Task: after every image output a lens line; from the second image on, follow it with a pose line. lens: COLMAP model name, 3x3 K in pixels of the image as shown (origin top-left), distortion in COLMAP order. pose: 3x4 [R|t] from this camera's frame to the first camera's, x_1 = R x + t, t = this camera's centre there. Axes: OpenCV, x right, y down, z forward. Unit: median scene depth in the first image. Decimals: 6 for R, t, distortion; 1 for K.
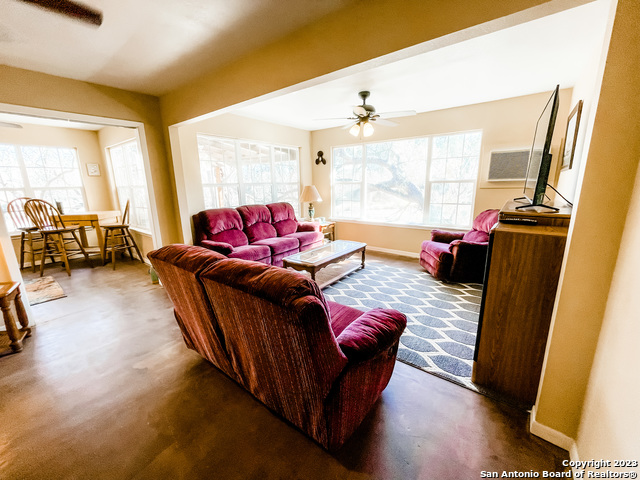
lens RADIAL K [[258.3, 0, 320.0], [0, 258.3, 240.0], [0, 0, 1]] dist [-0.000180, -0.000063]
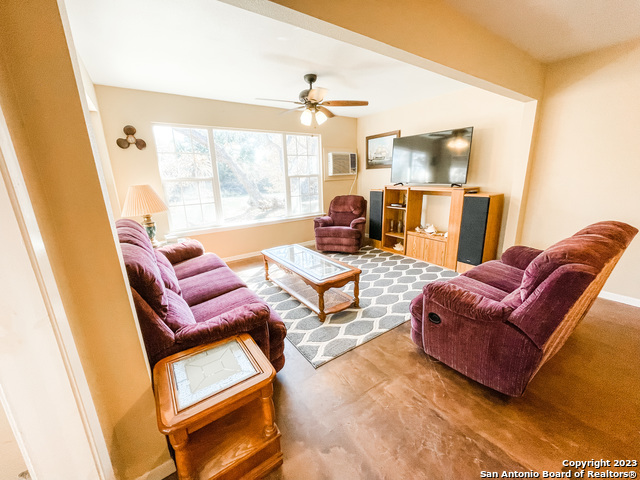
lens RADIAL K [[258.3, 0, 320.0], [0, 258.3, 240.0], [0, 0, 1]] dist [-0.000180, -0.000063]
pose [[0.296934, -0.232742, 0.926100, -0.504363], [0.227680, 0.959127, 0.168041, -0.106802], [-0.927358, 0.160957, 0.337788, 0.486592]]
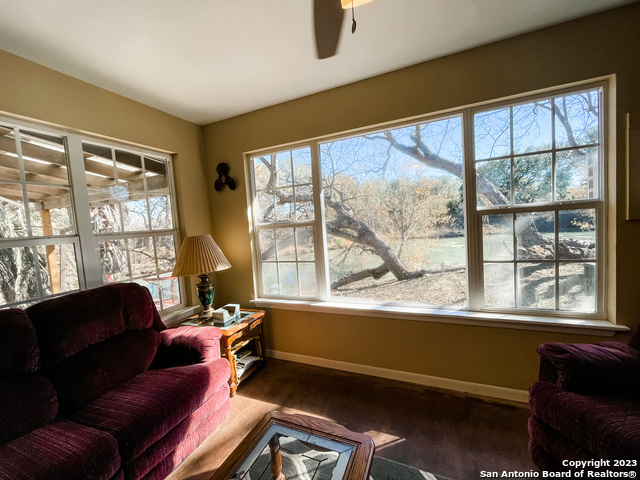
lens RADIAL K [[258.3, 0, 320.0], [0, 258.3, 240.0], [0, 0, 1]] dist [-0.000180, -0.000063]
pose [[0.969856, -0.065331, 0.234758, 0.059342], [0.102469, 0.983414, -0.149654, -0.123326], [-0.221087, 0.169198, 0.960465, 0.566277]]
